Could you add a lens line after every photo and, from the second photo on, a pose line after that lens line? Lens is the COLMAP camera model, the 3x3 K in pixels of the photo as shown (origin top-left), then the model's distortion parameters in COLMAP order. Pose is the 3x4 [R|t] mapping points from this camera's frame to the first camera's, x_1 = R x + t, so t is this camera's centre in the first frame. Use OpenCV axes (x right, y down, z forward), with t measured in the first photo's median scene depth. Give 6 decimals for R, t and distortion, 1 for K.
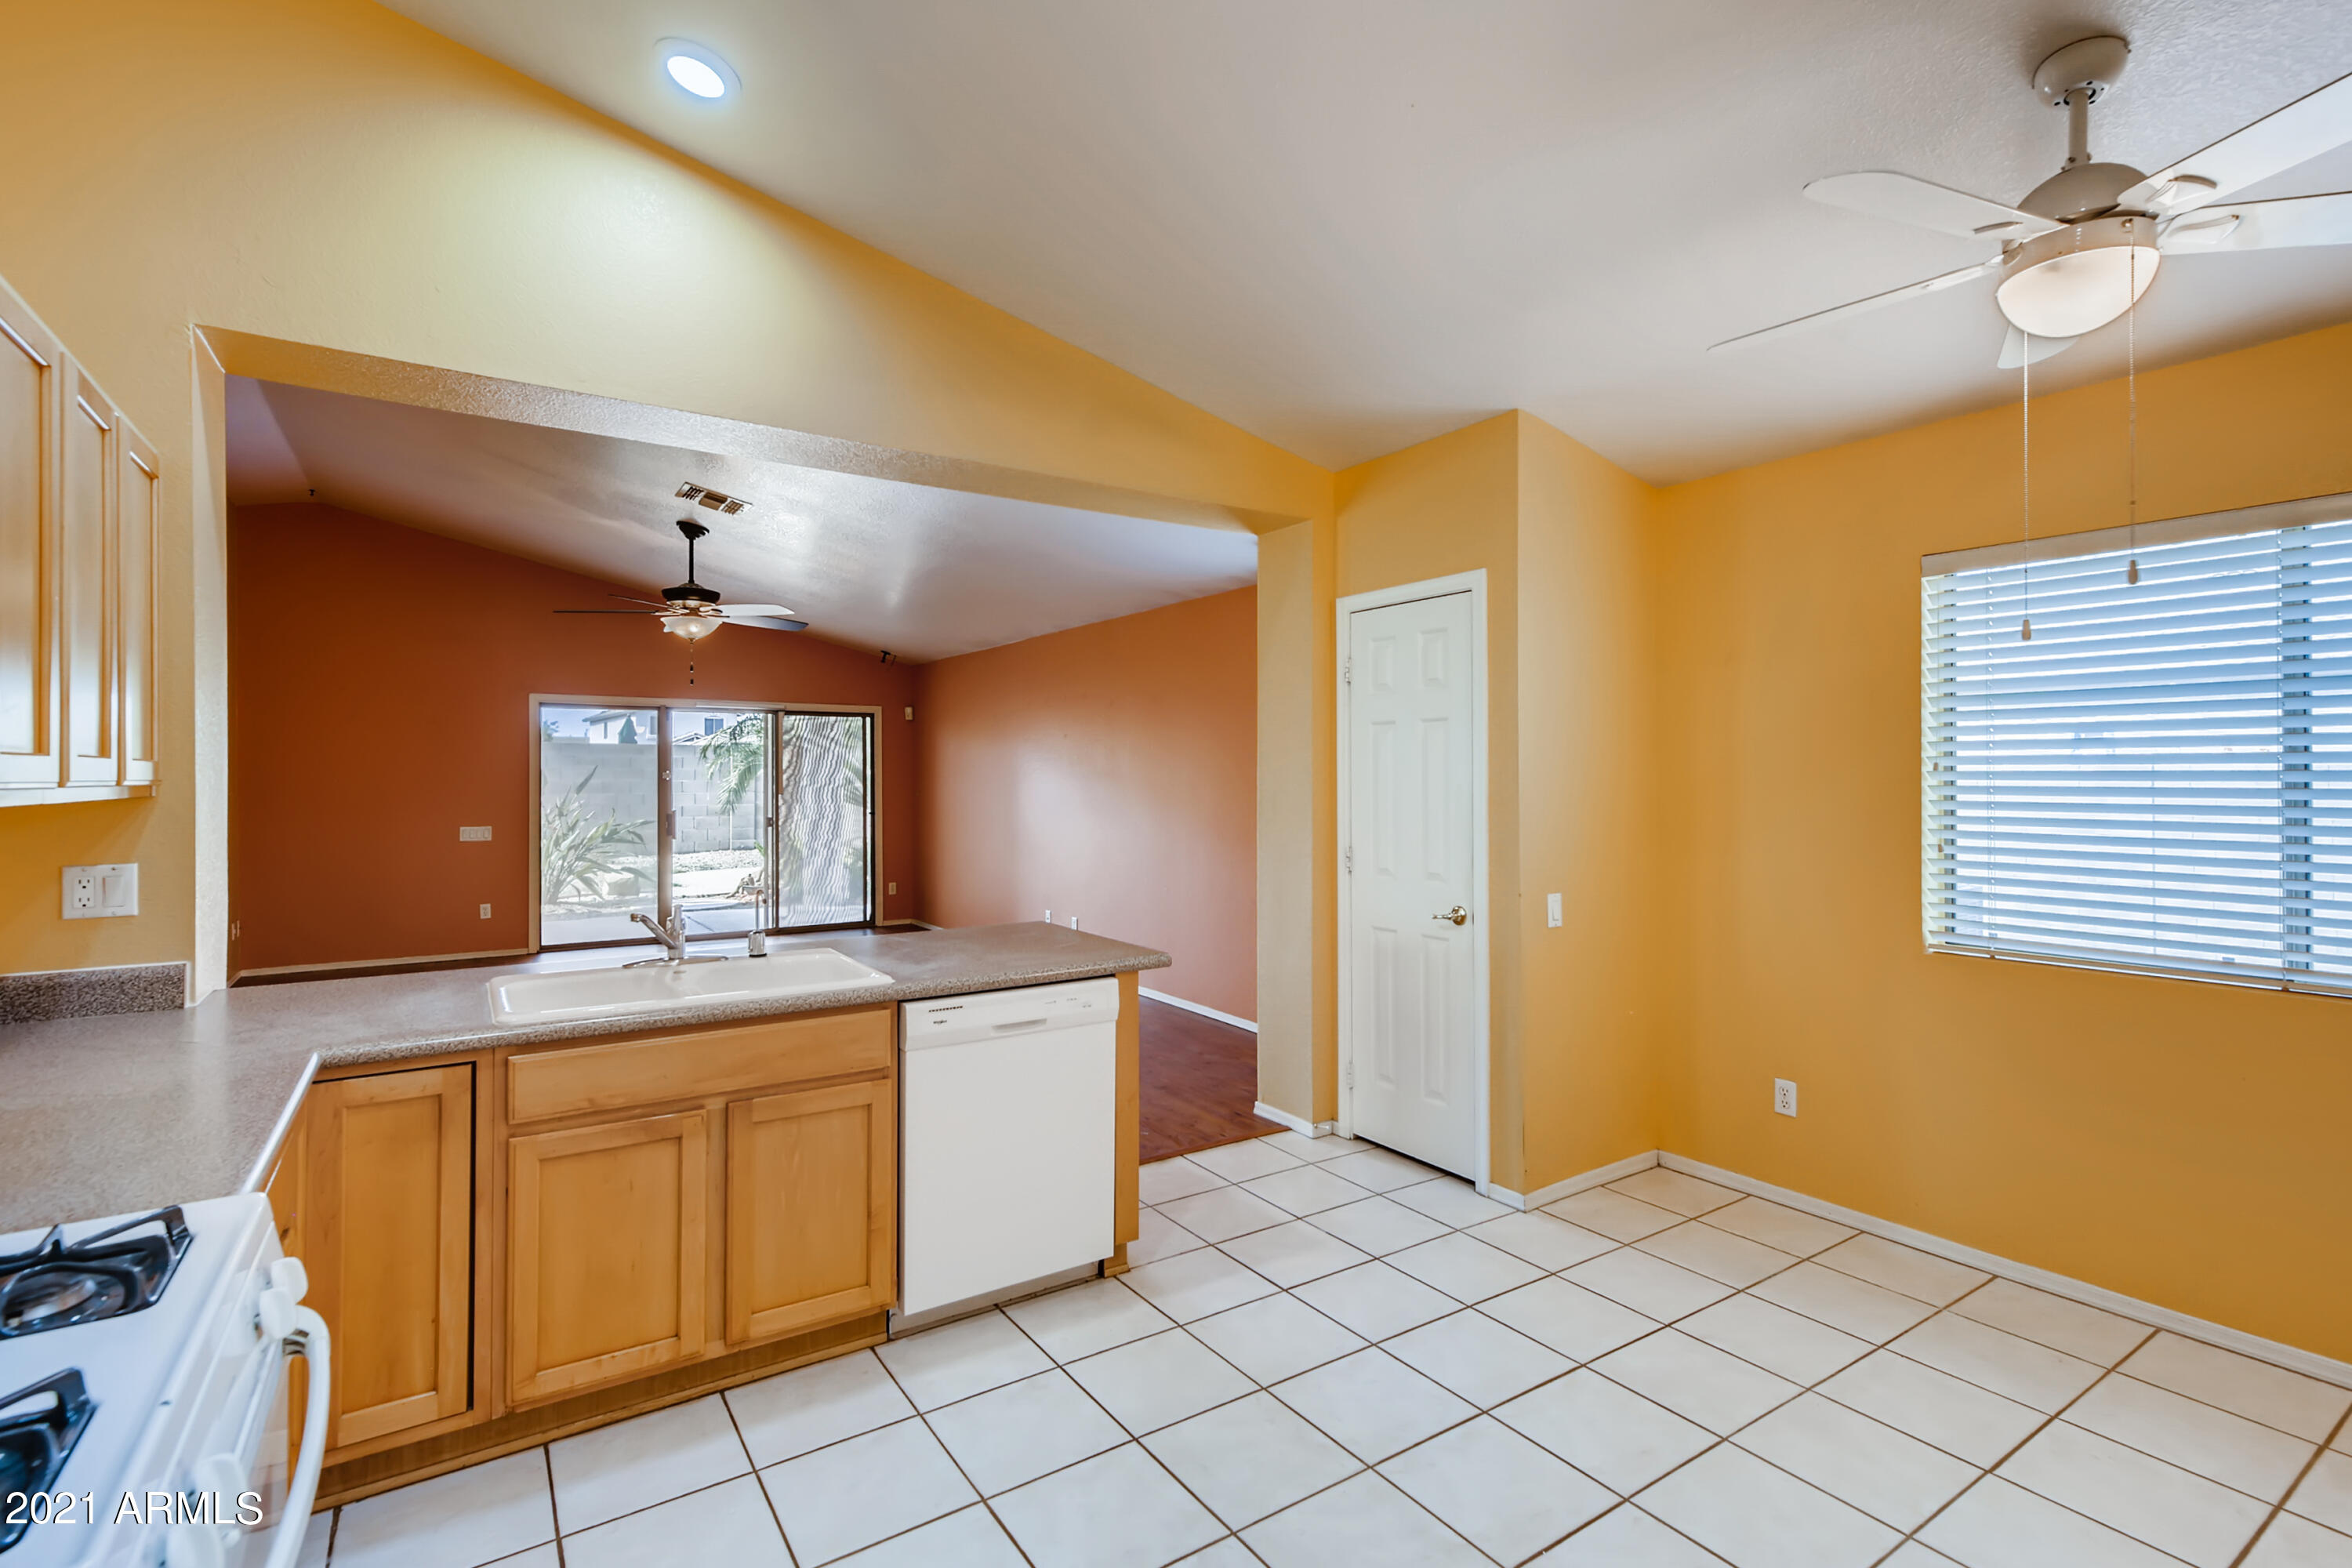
lens RADIAL K [[1080.1, 0, 1191.5], [0, 1080.1, 760.2], [0, 0, 1]] dist [-0.011651, -0.000130]
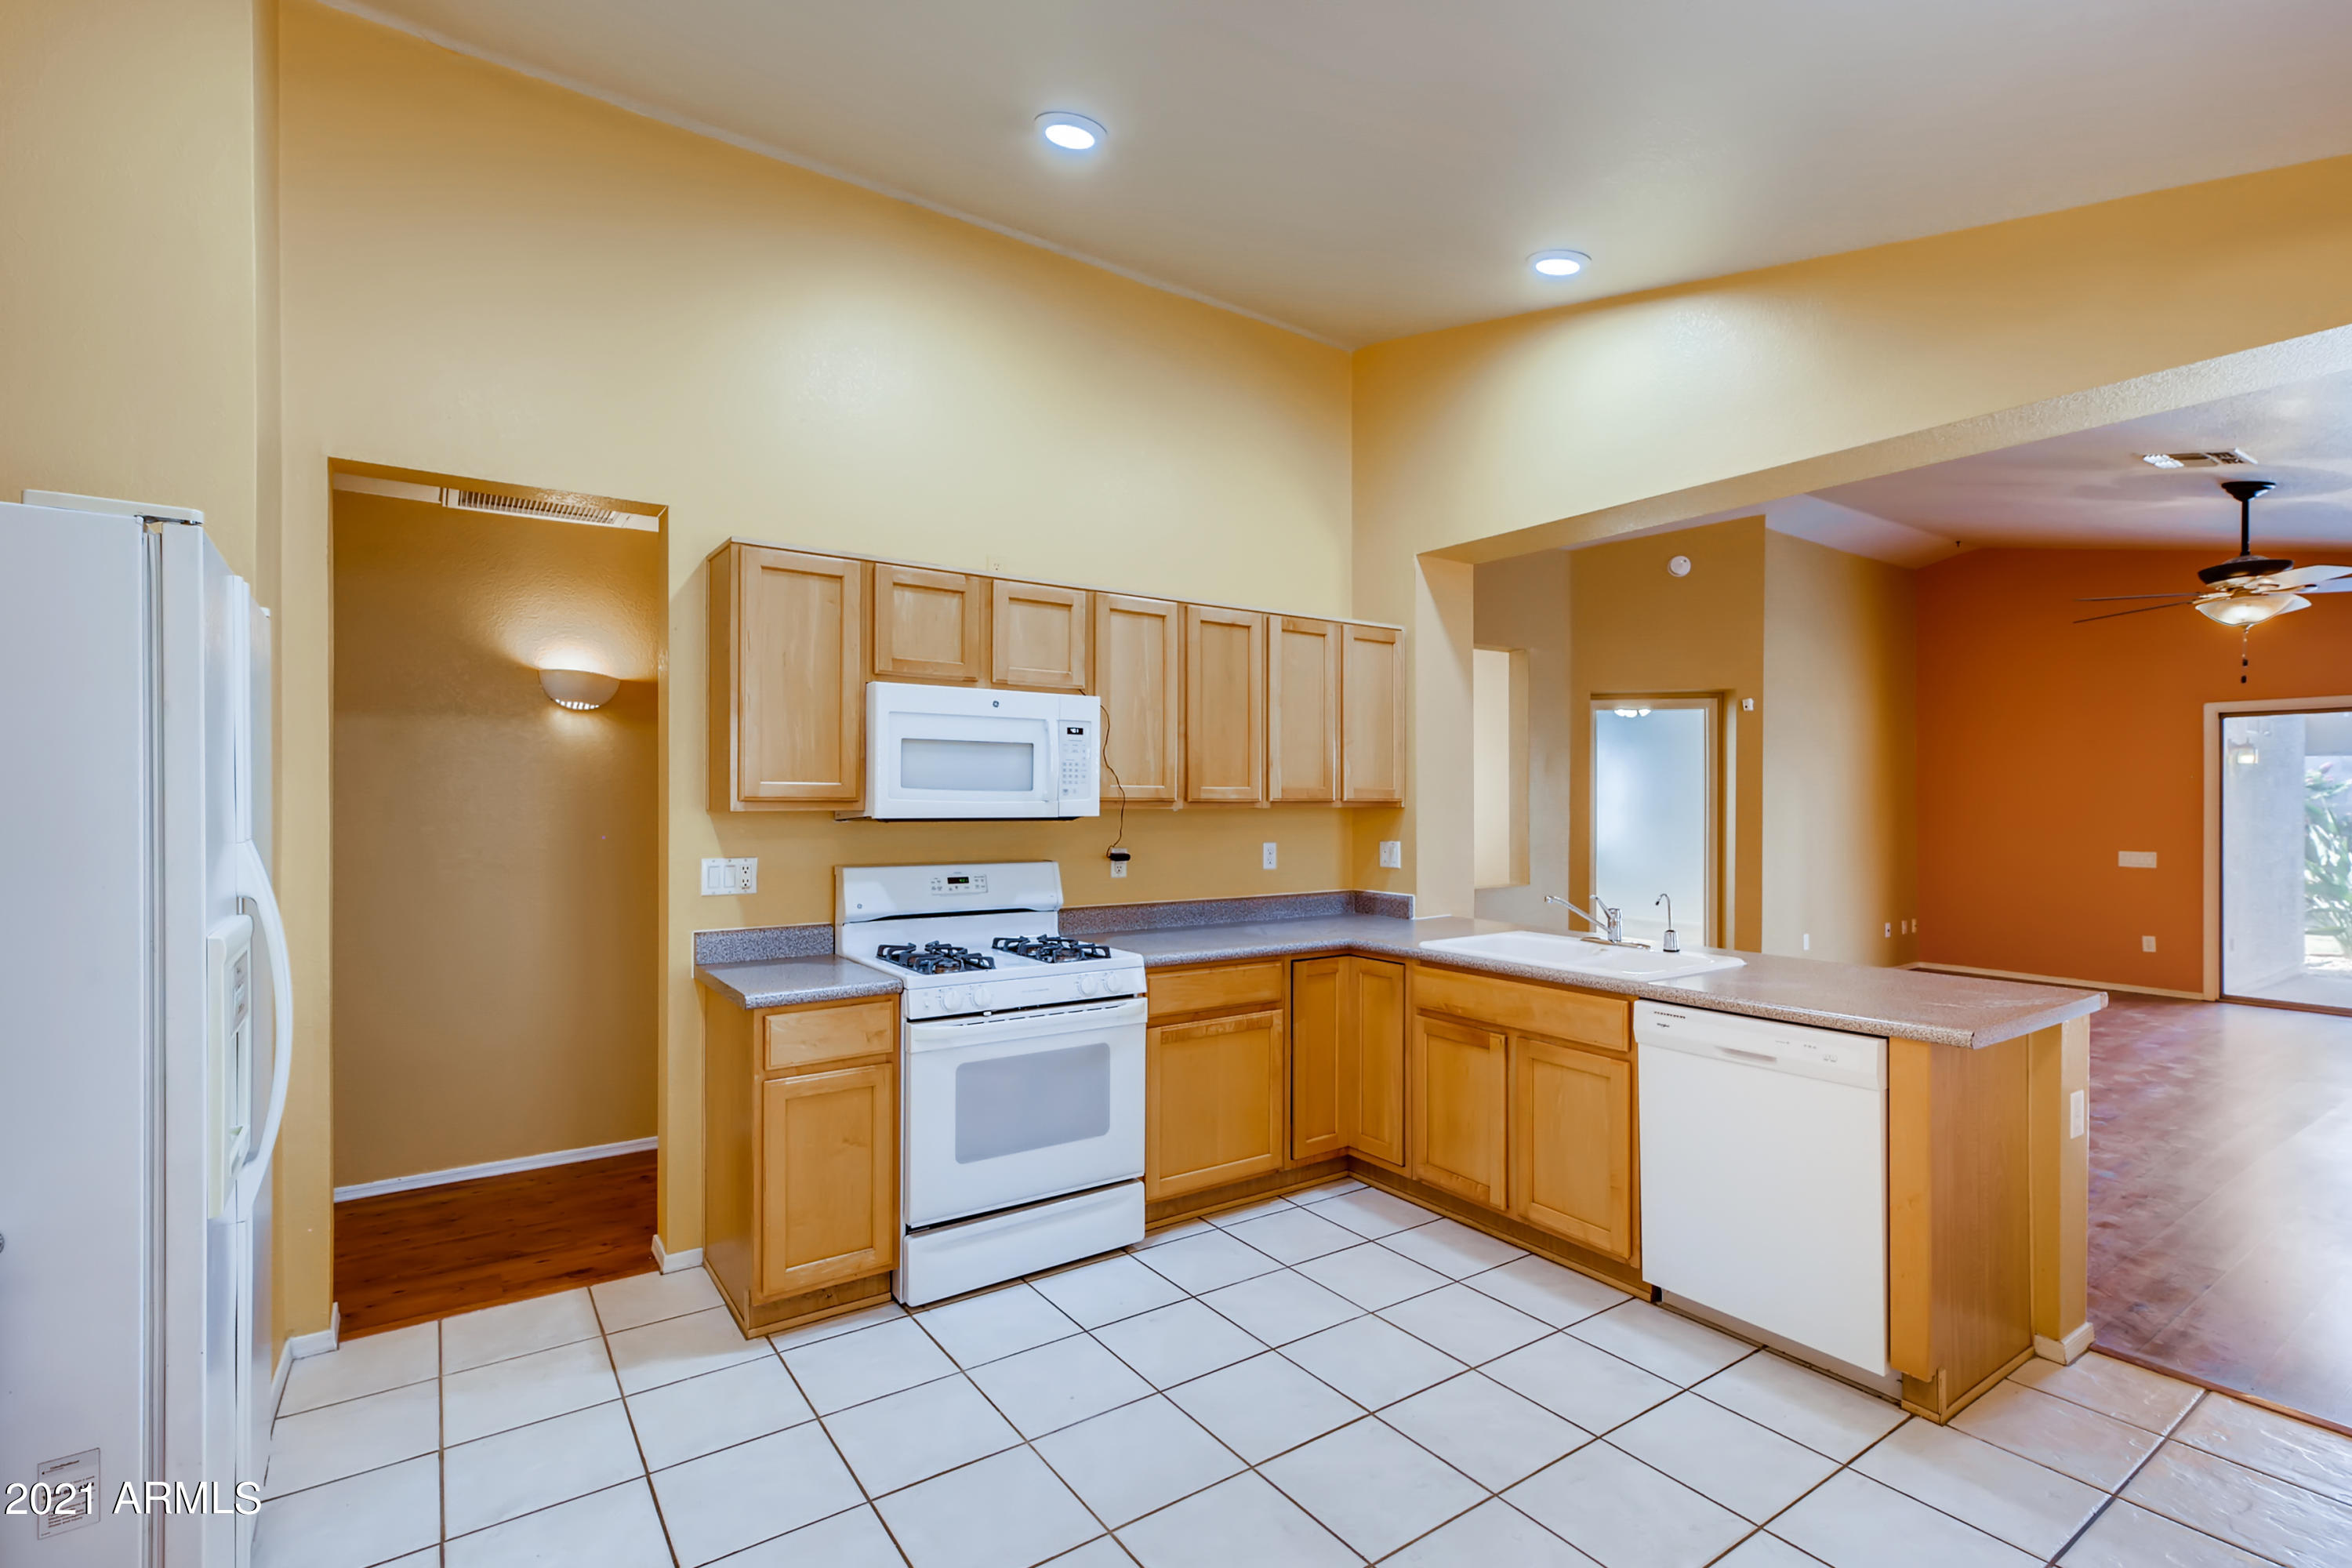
lens RADIAL K [[1068.5, 0, 1174.6], [0, 1068.5, 798.2], [0, 0, 1]] dist [0.004003, 0.000575]
pose [[0.002601, 0.001666, -0.999995, 0.259939], [0.013662, 0.999905, 0.001702, 0.002313], [0.999903, -0.013666, 0.002578, 0.159428]]
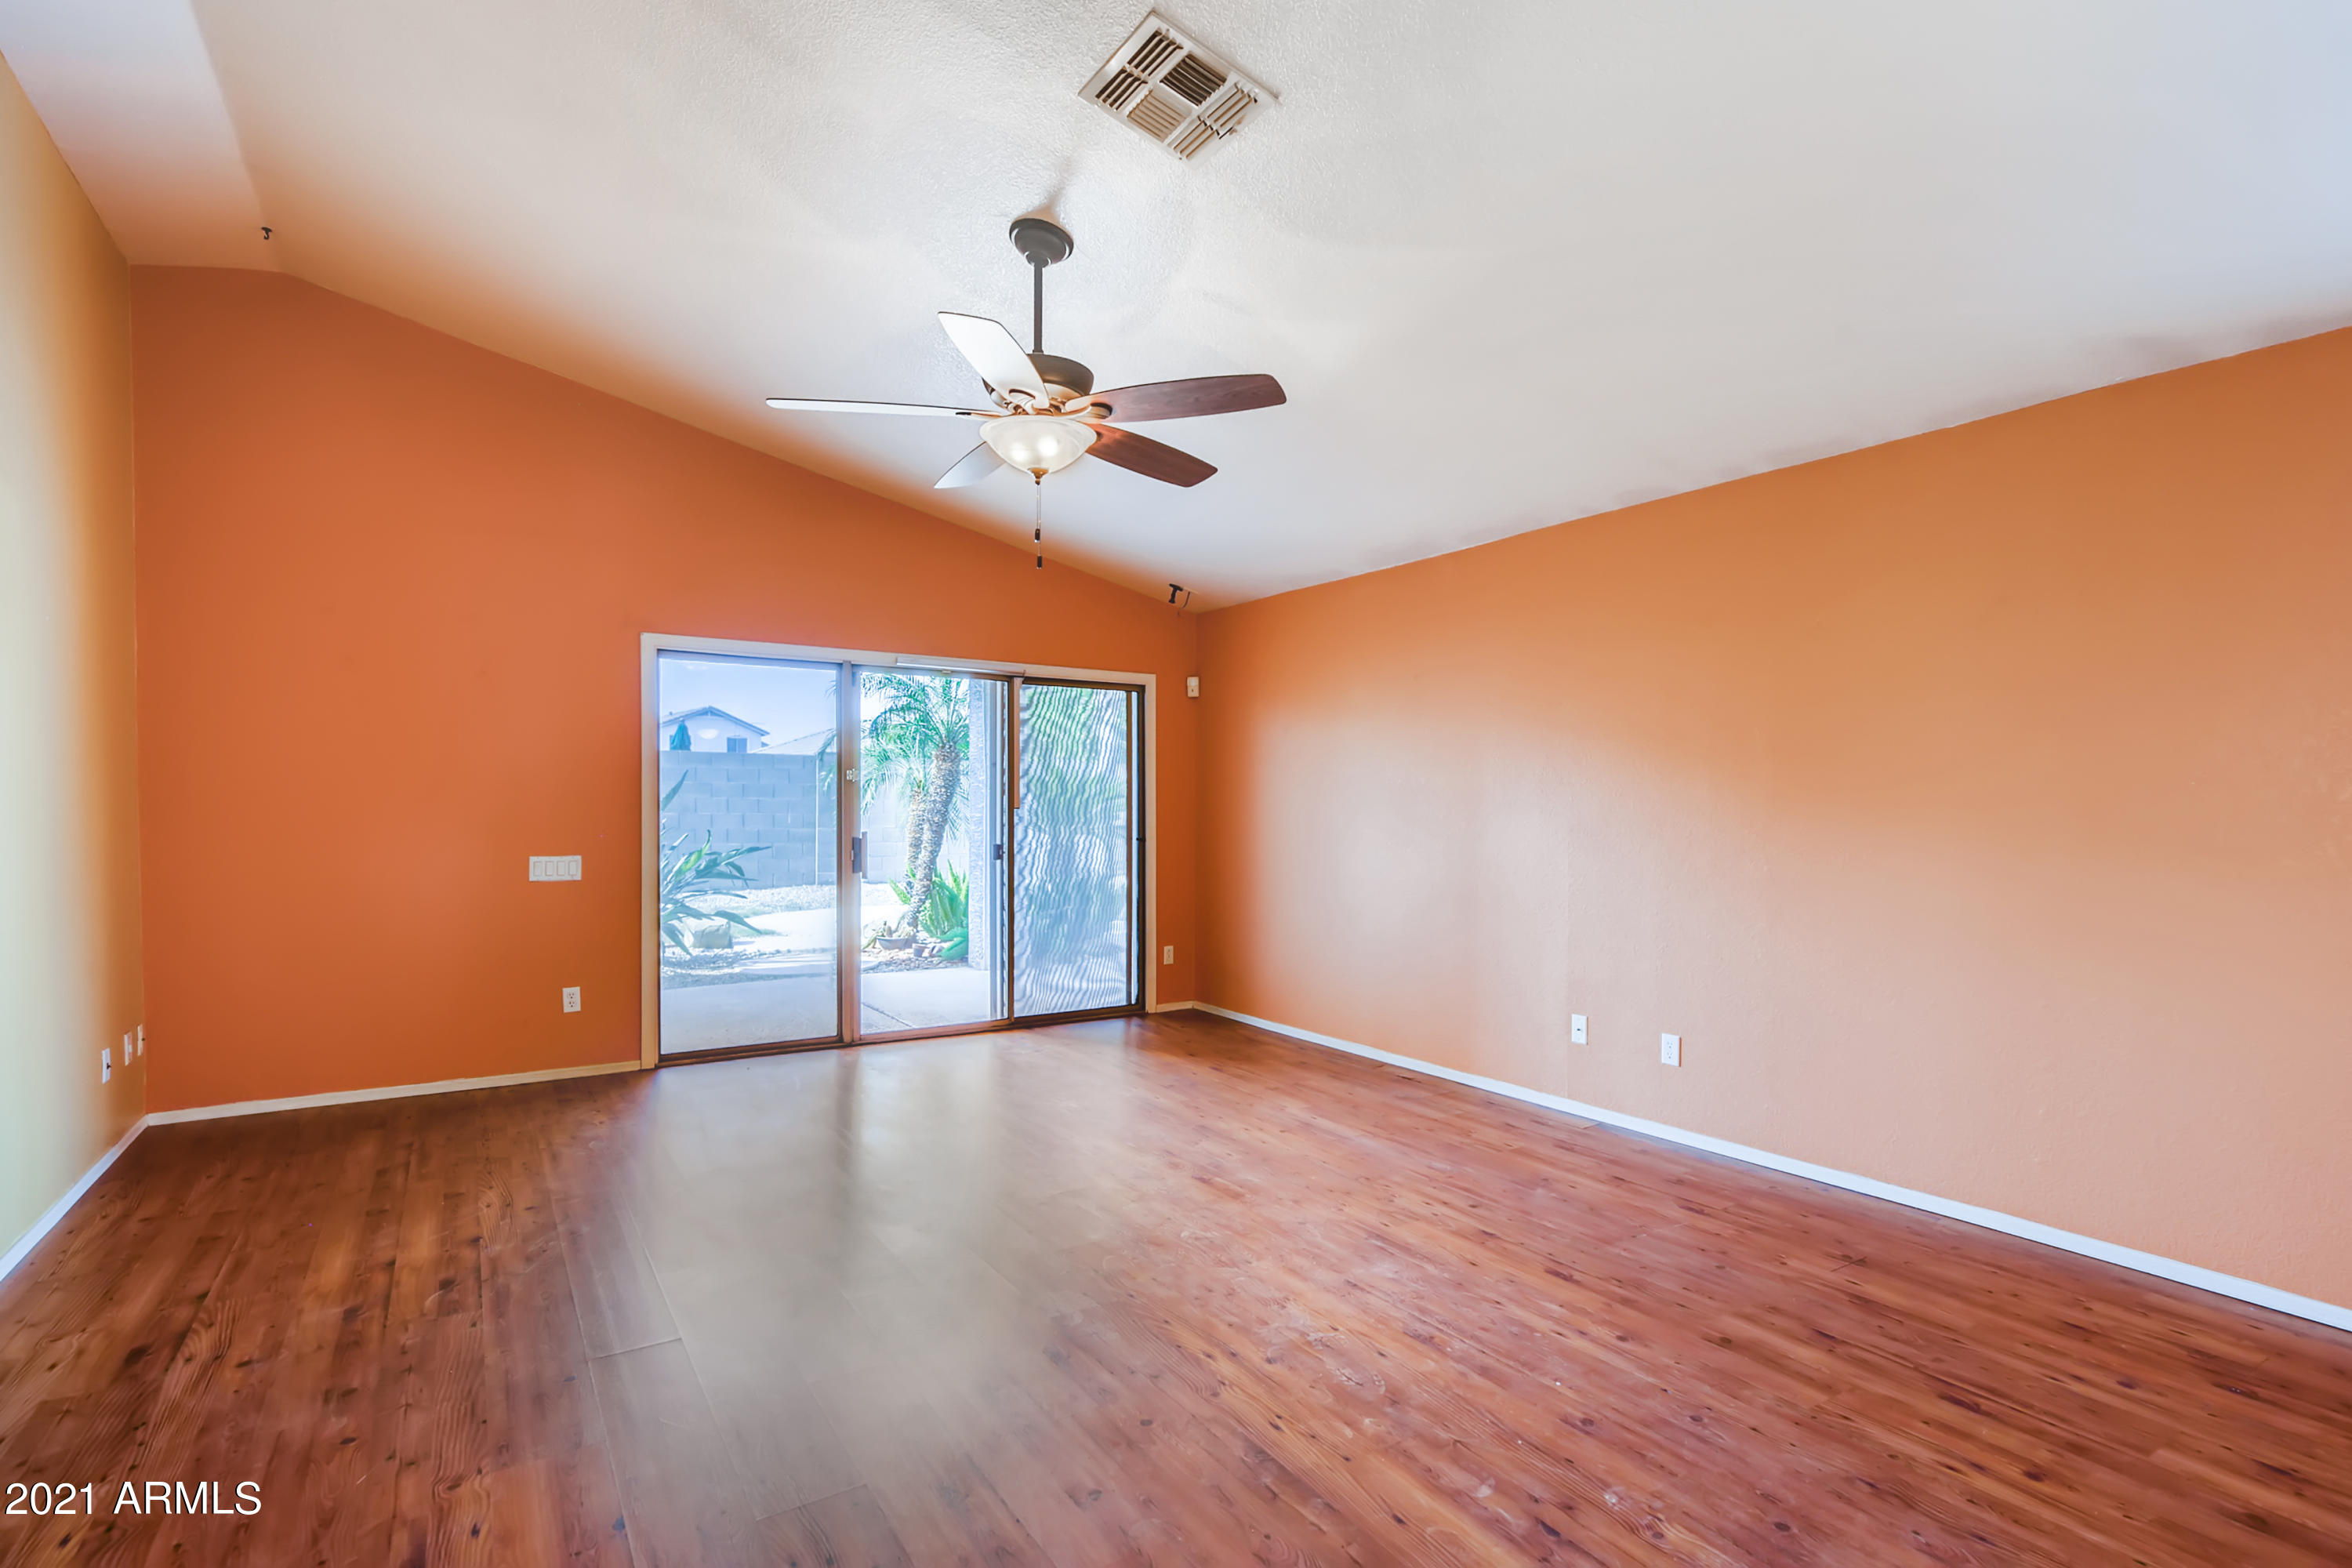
lens RADIAL K [[1117.4, 0, 1172.0], [0, 1117.4, 800.4], [0, 0, 1]] dist [0.006459, 0.000283]
pose [[0.999534, 0.007729, -0.029515, -0.308876], [-0.007423, 0.999918, 0.010444, 0.022353], [0.029593, -0.010220, 0.999510, 0.393334]]
